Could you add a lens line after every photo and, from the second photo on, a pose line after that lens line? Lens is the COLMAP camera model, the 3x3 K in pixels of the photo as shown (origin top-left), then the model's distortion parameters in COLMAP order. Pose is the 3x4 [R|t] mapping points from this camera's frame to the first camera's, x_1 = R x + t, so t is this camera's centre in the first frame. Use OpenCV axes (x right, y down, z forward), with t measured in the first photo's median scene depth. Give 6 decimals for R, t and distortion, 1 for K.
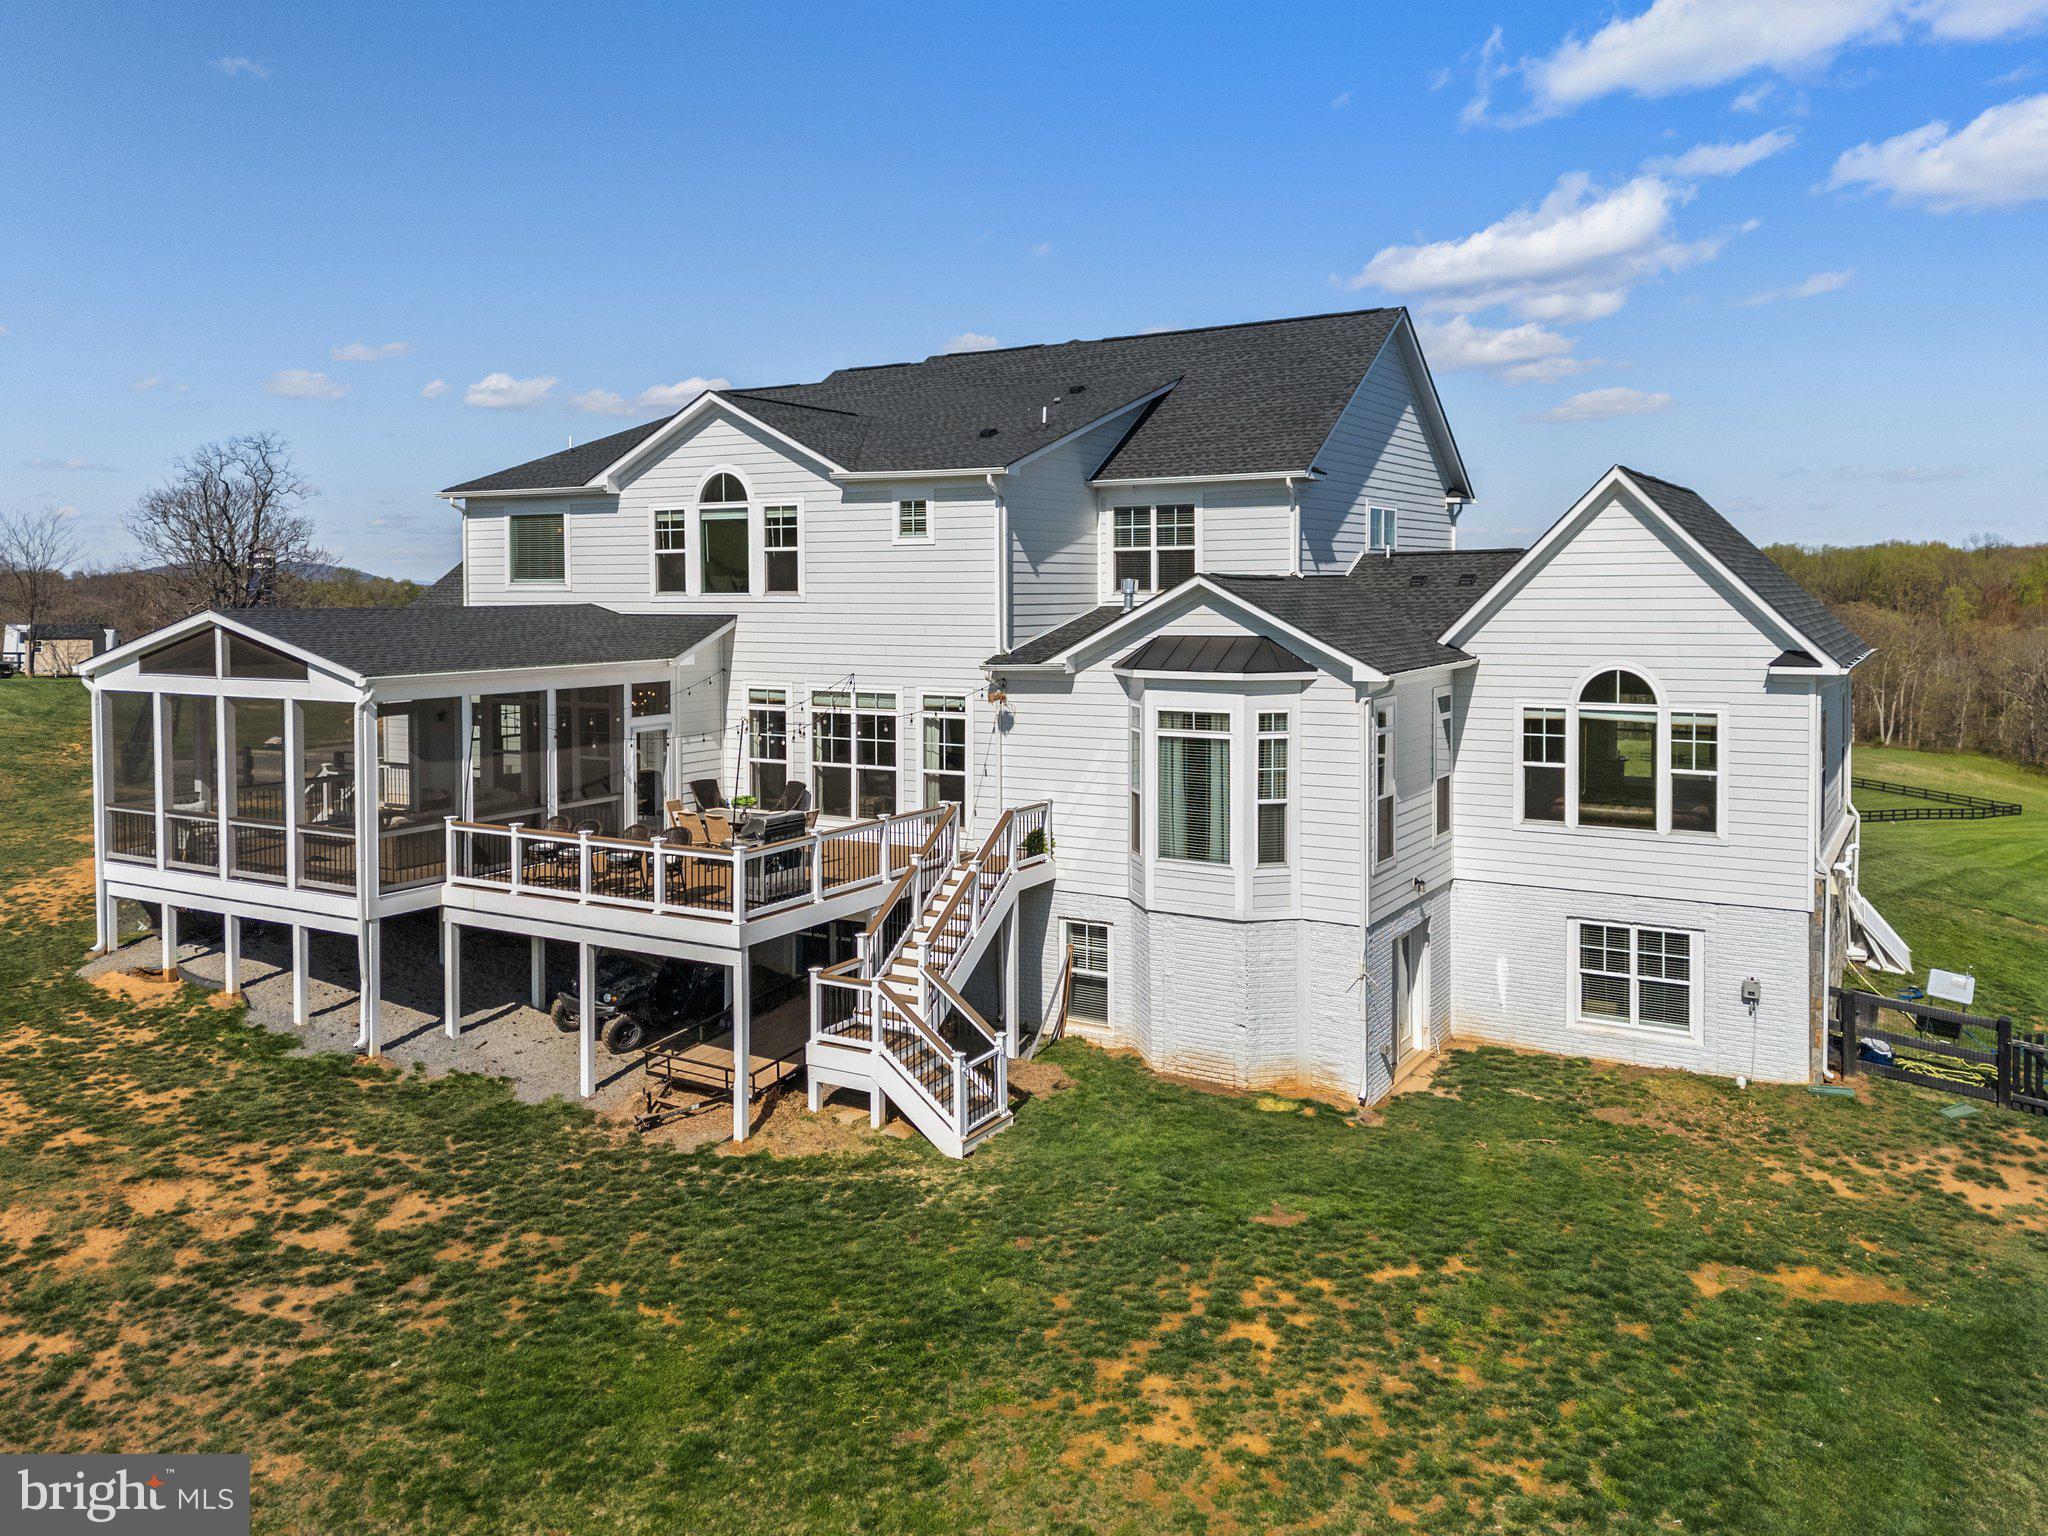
lens RADIAL K [[1439.5, 0, 1025.3], [0, 1439.5, 753.7], [0, 0, 1]] dist [0.071347, -0.051748]
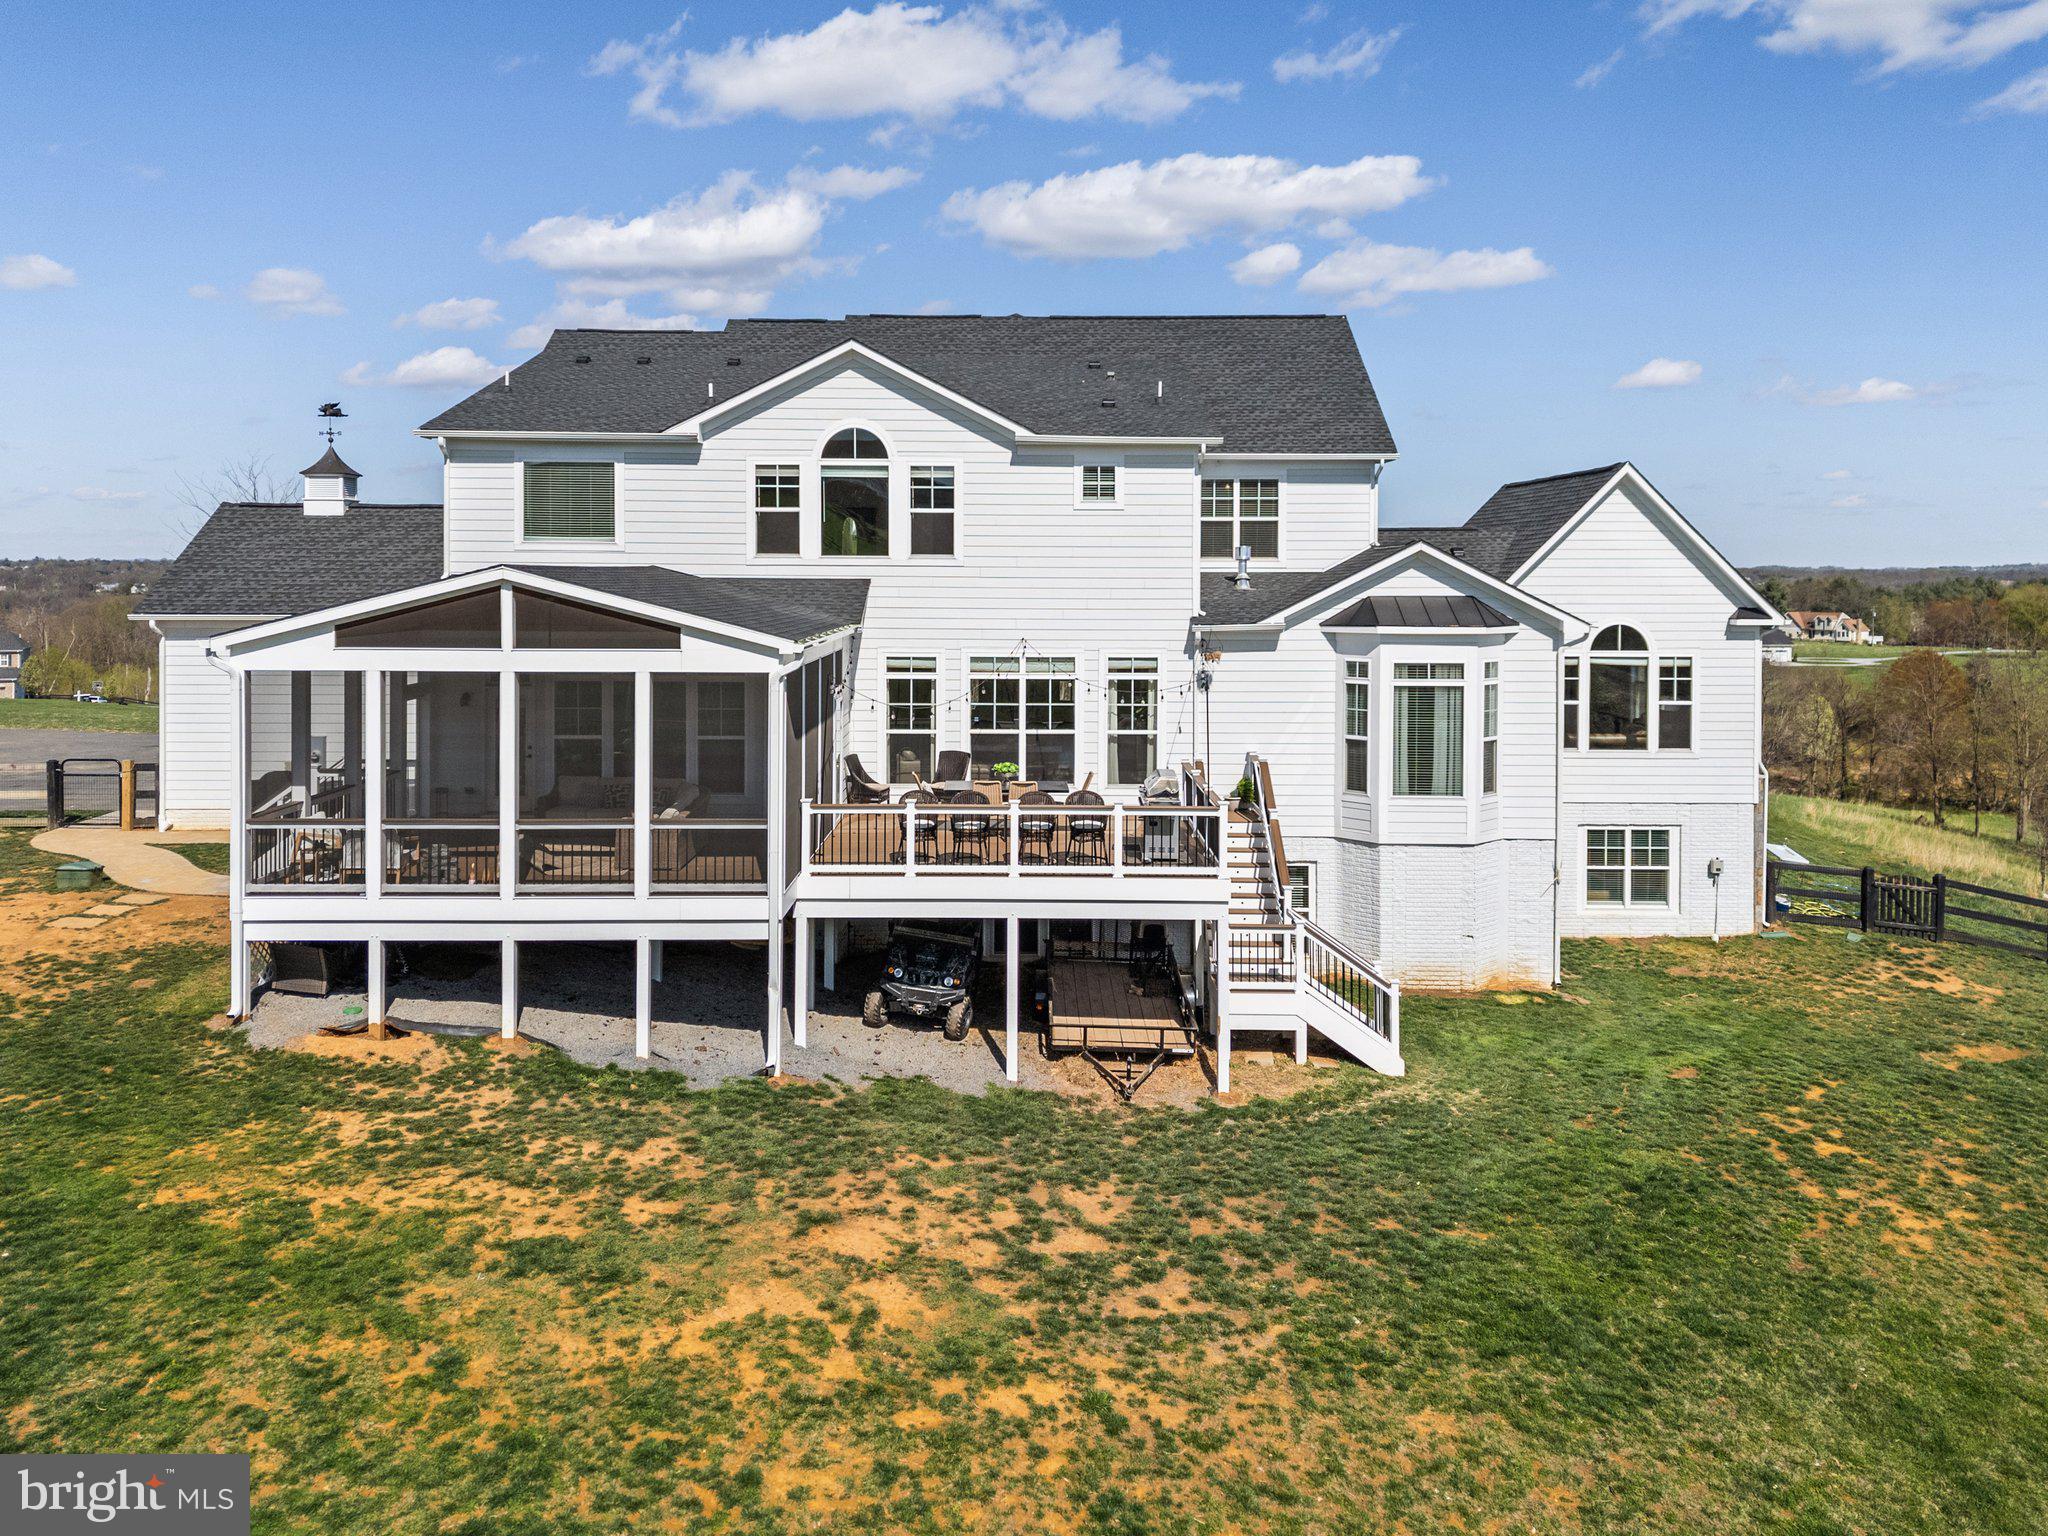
lens RADIAL K [[1456.5, 0, 1032.7], [0, 1456.5, 712.7], [0, 0, 1]] dist [0.073223, -0.080073]
pose [[0.873976, -0.039513, 0.484361, -0.654635], [0.046763, 0.998902, -0.002891, -0.001237], [-0.483714, 0.025176, 0.874864, 0.135087]]
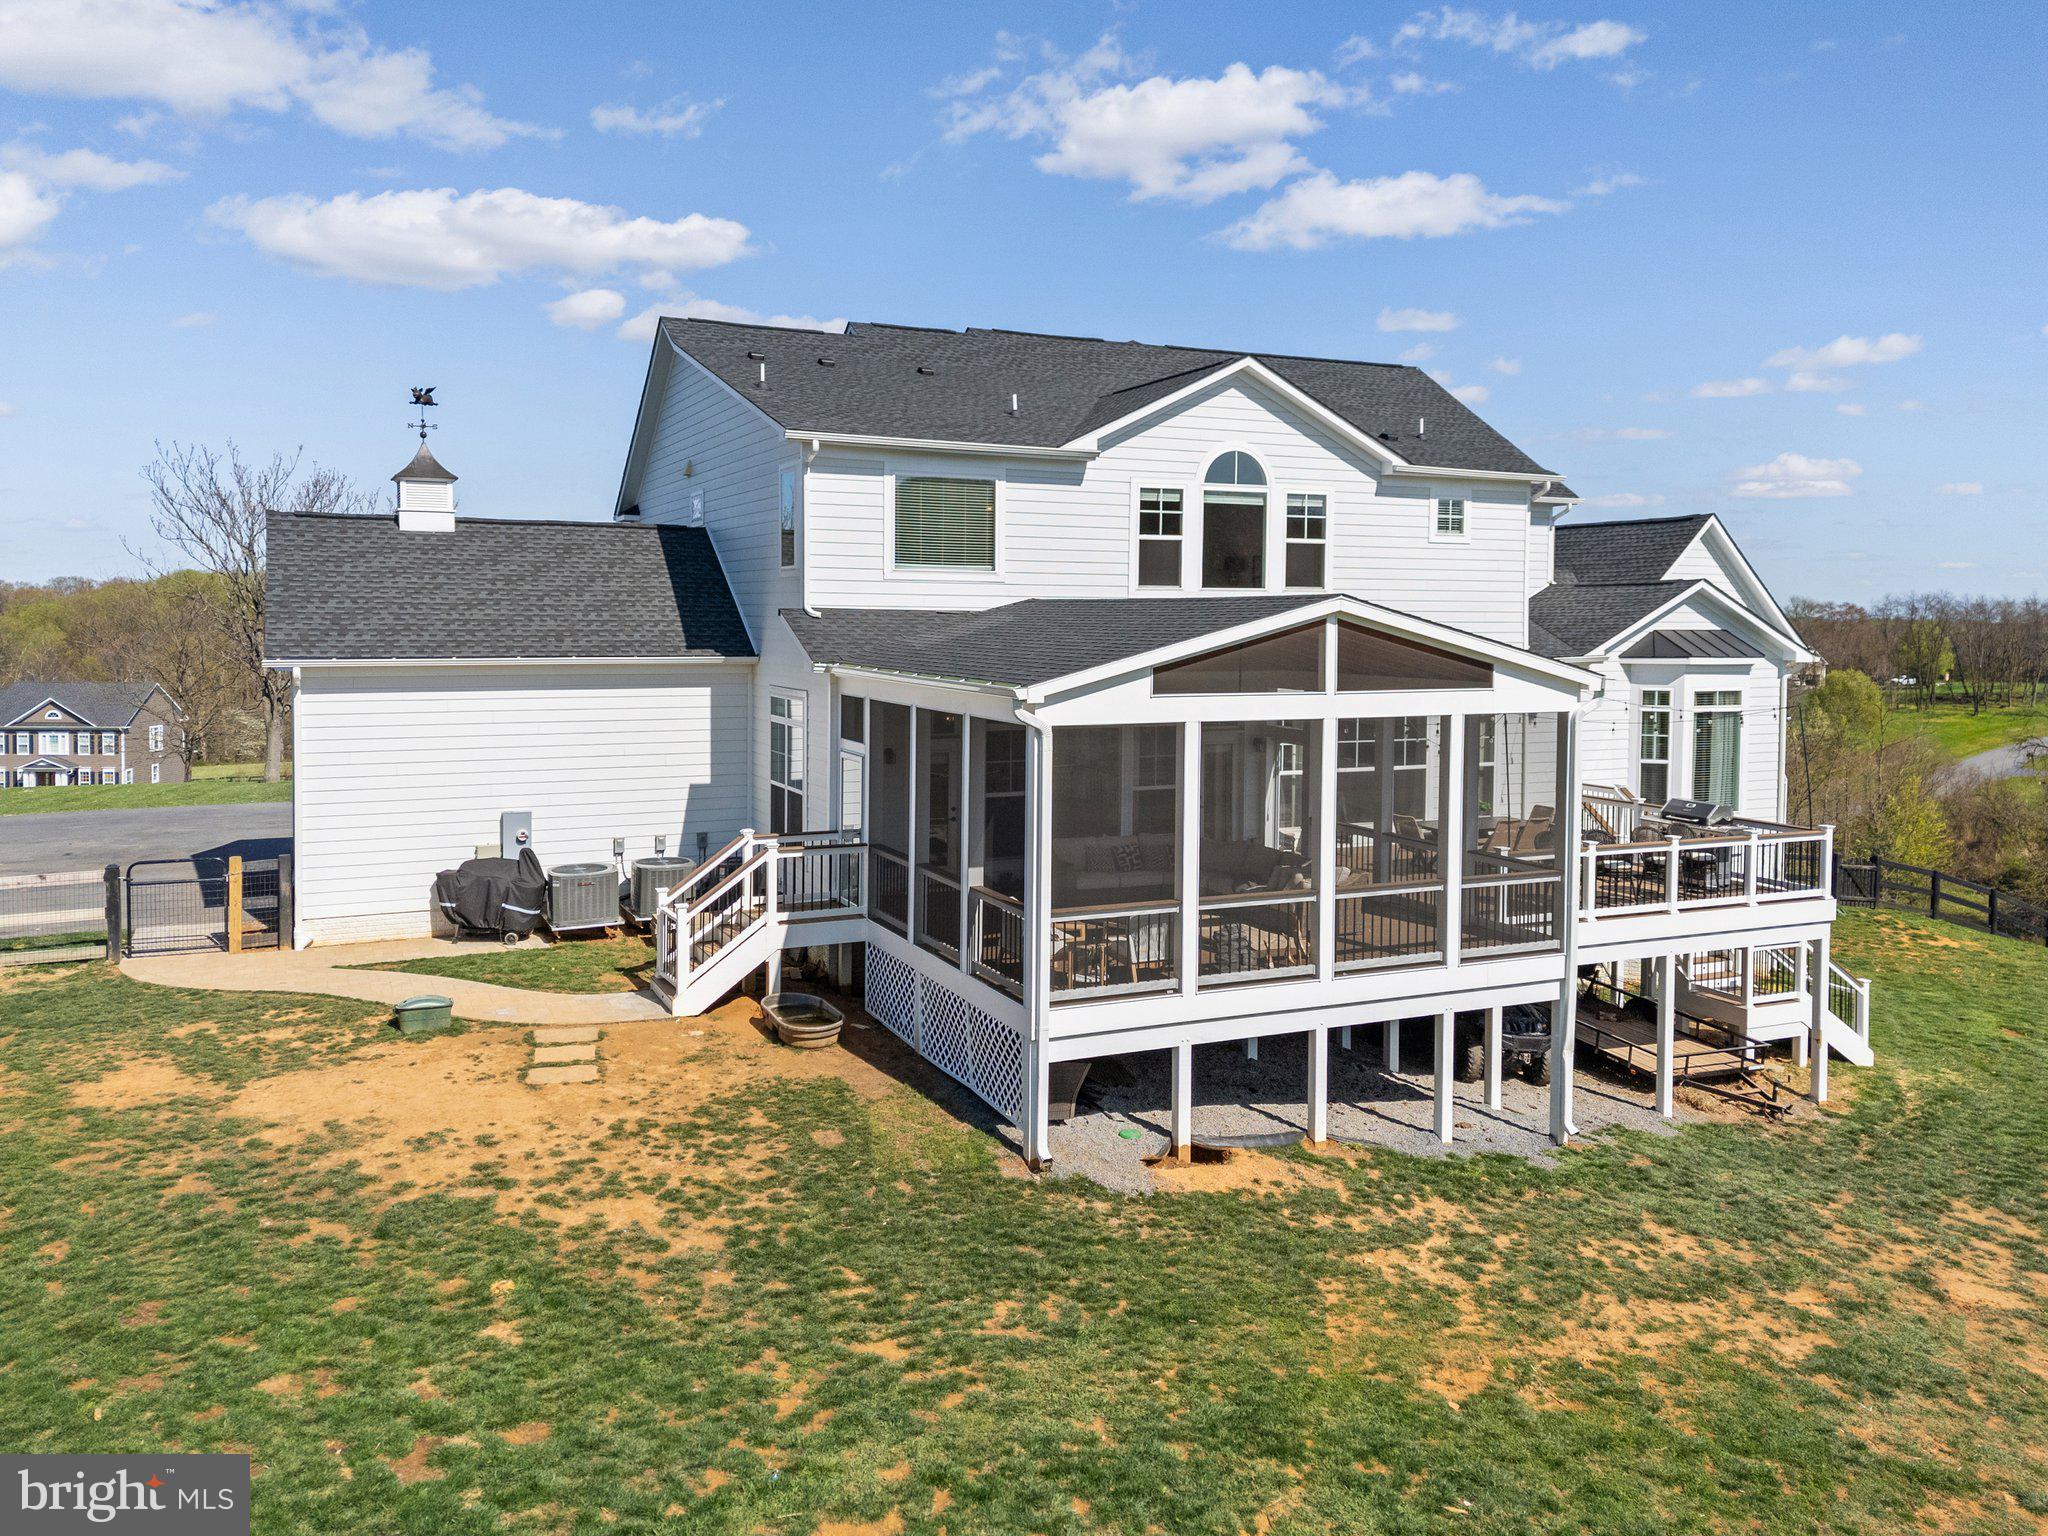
lens RADIAL K [[1409.8, 0, 1024.0], [0, 1409.8, 768.0], [0, 0, 1]] dist [0.088076, -0.097118]
pose [[0.612891, -0.076939, 0.786413, -1.114500], [0.078822, 0.996237, 0.036037, -0.049704], [-0.786226, 0.039900, 0.616649, 0.659325]]
